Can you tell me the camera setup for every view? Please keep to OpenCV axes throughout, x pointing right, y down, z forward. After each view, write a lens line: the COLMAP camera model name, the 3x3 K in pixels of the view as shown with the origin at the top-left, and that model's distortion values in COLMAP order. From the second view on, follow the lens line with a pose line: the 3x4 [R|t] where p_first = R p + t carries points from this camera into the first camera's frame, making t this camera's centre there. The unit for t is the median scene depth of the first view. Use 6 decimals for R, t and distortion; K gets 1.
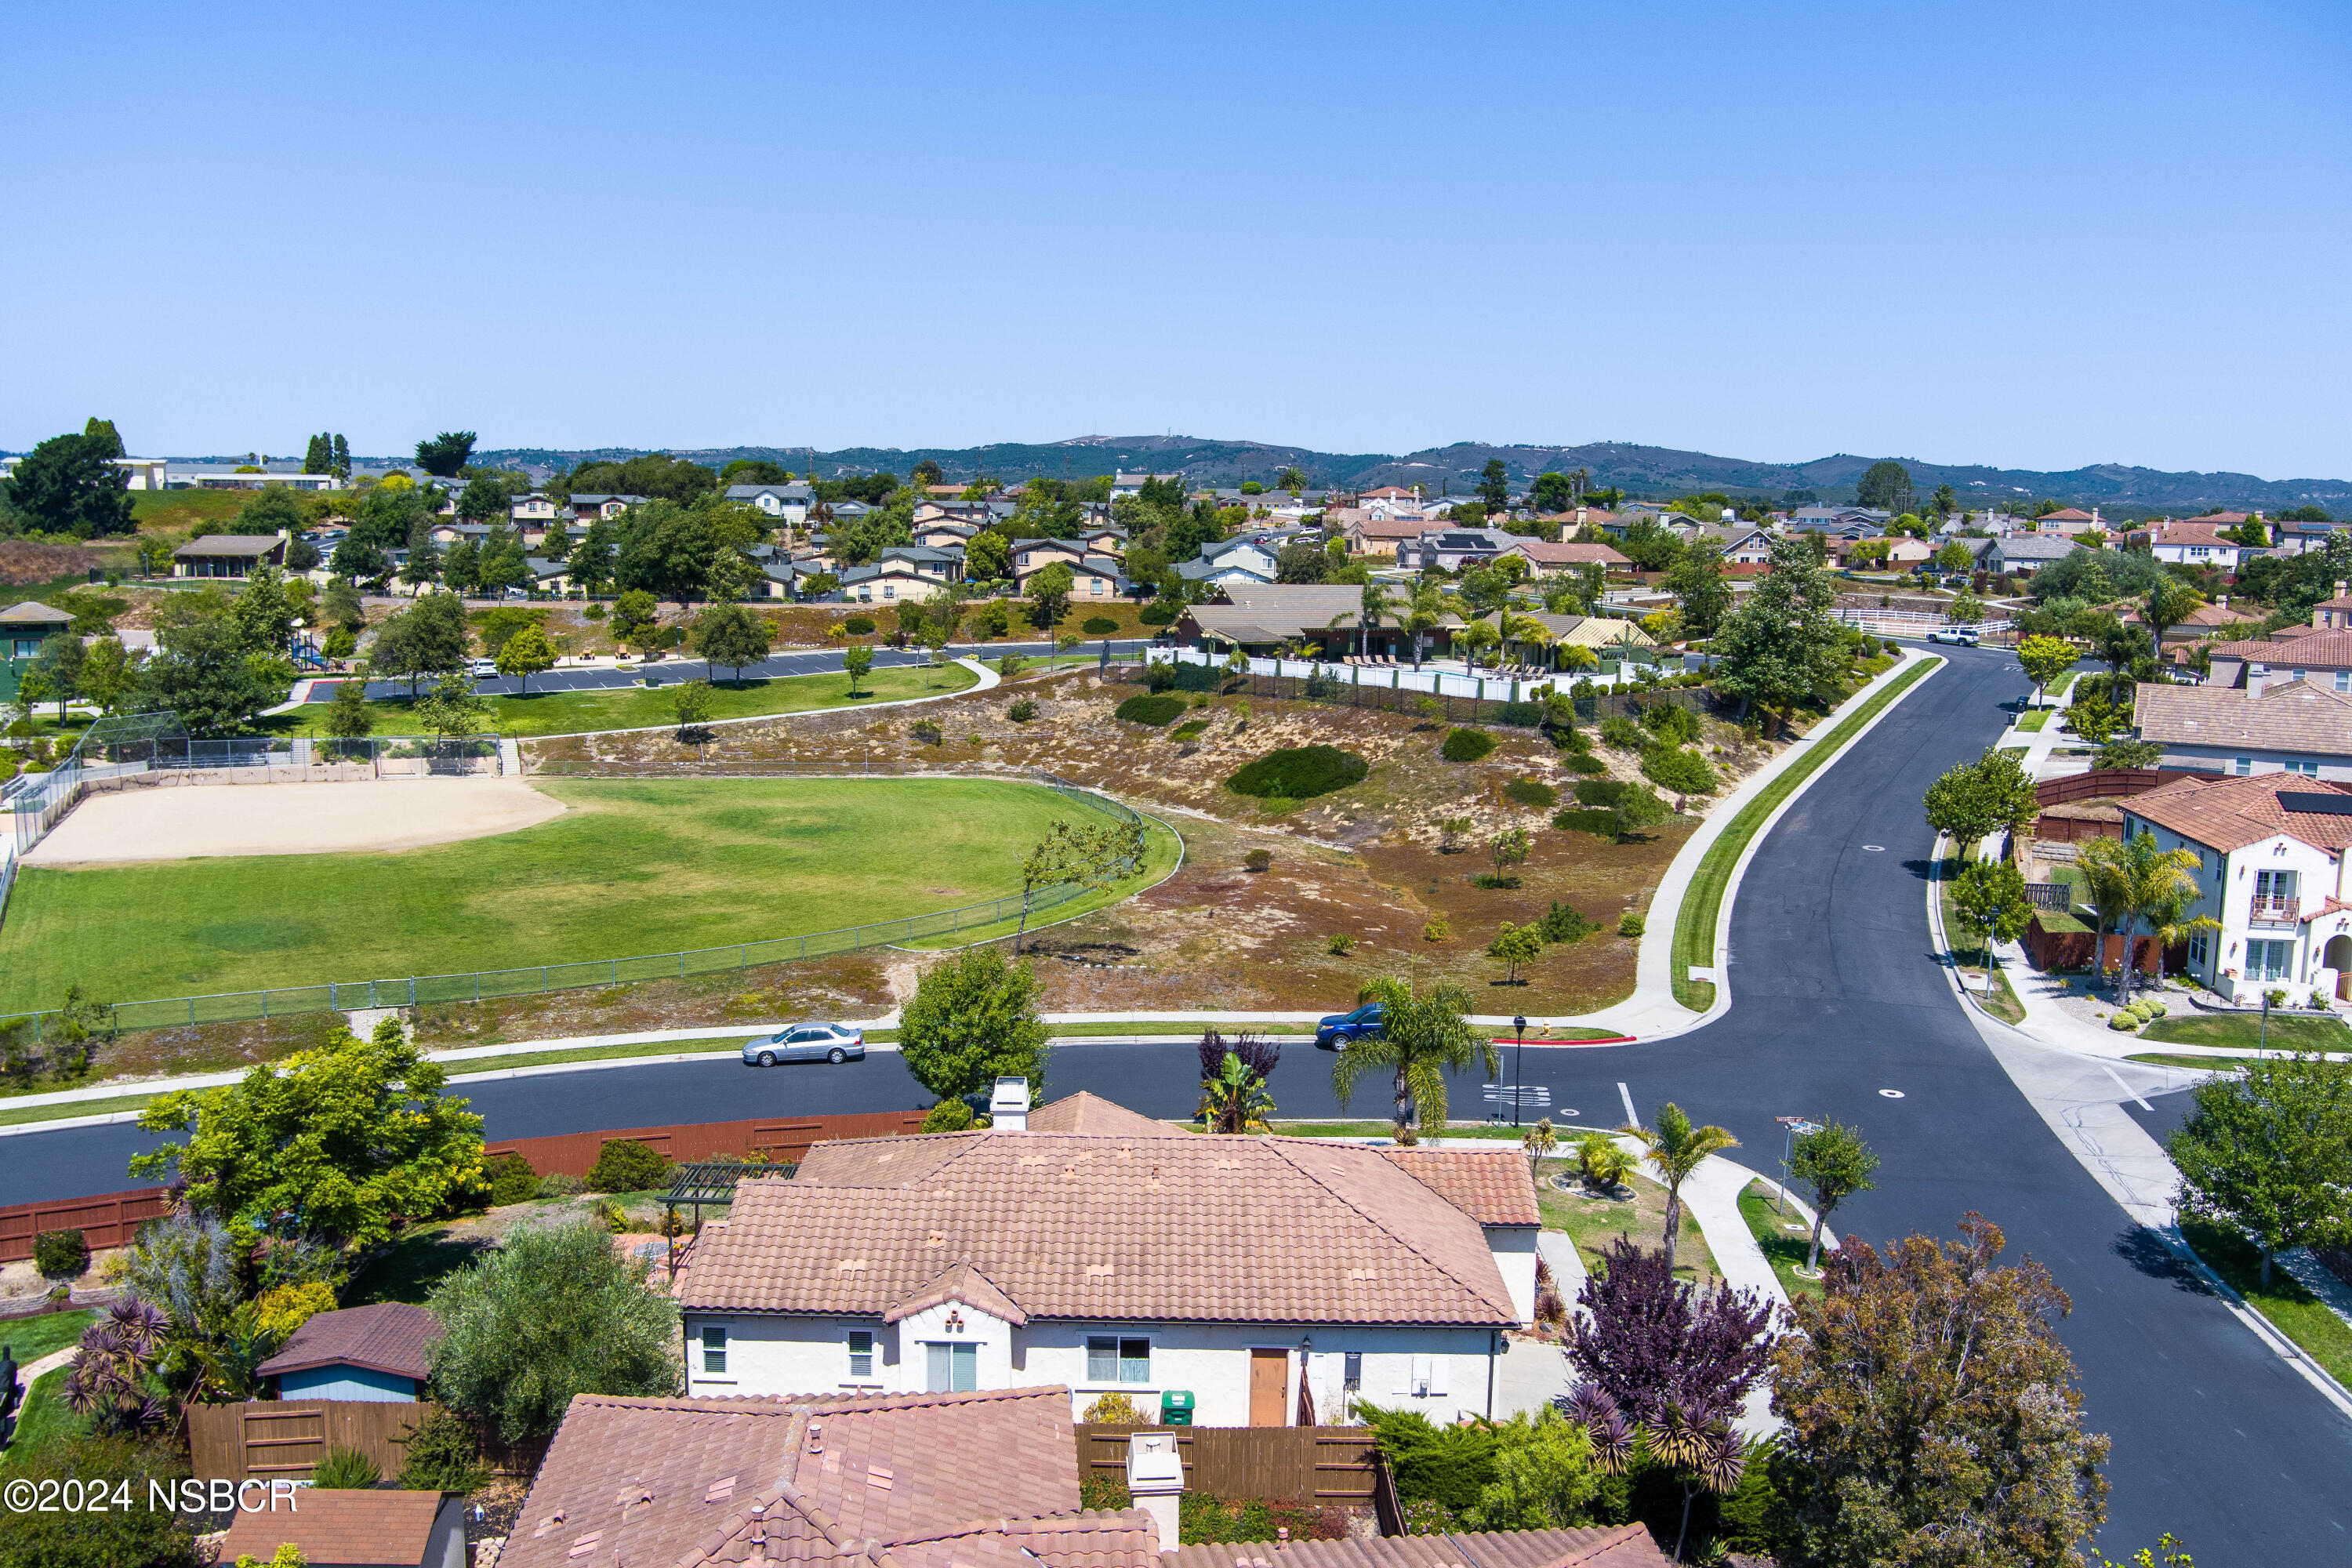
lens RADIAL K [[1857.1, 0, 1172.6], [0, 1857.1, 848.9], [0, 0, 1]] dist [-0.112716, 0.064383]
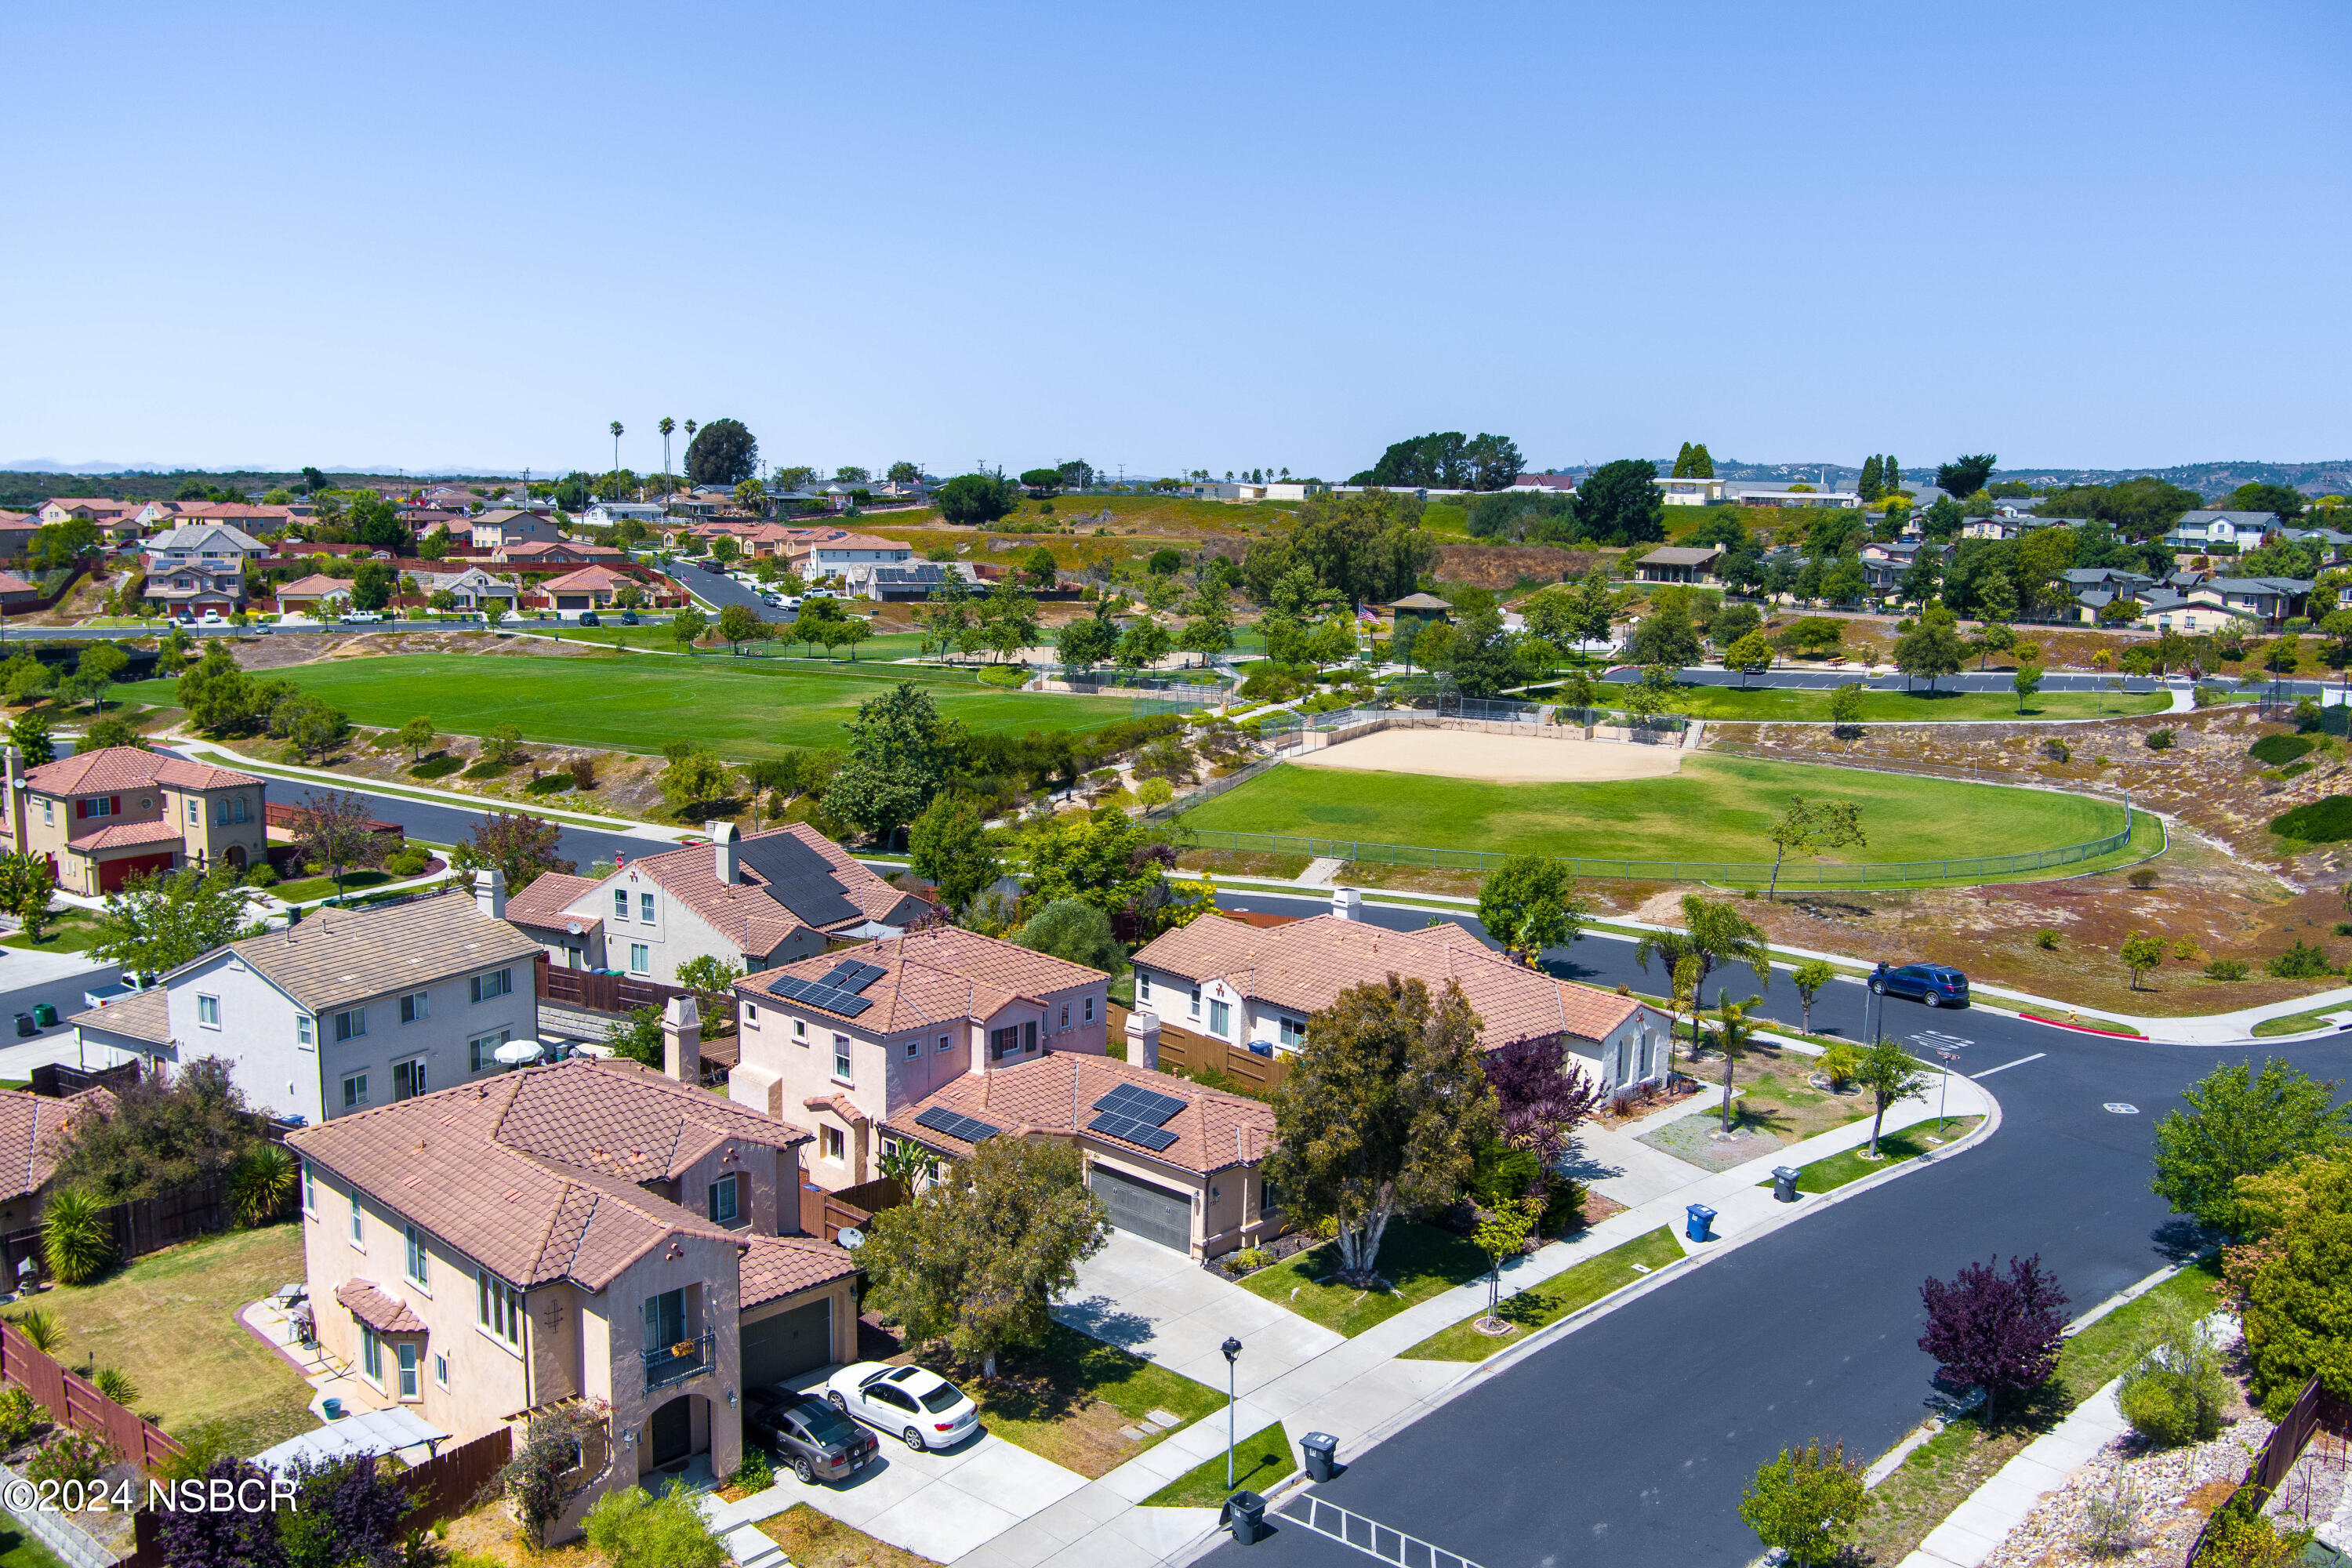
lens RADIAL K [[1857.1, 0, 1172.6], [0, 1857.1, 848.9], [0, 0, 1]] dist [-0.112716, 0.064383]
pose [[0.646054, 0.129984, -0.752142, 0.344065], [-0.134374, 0.989372, 0.055561, 0.004746], [0.751370, 0.065173, 0.656655, -0.077568]]
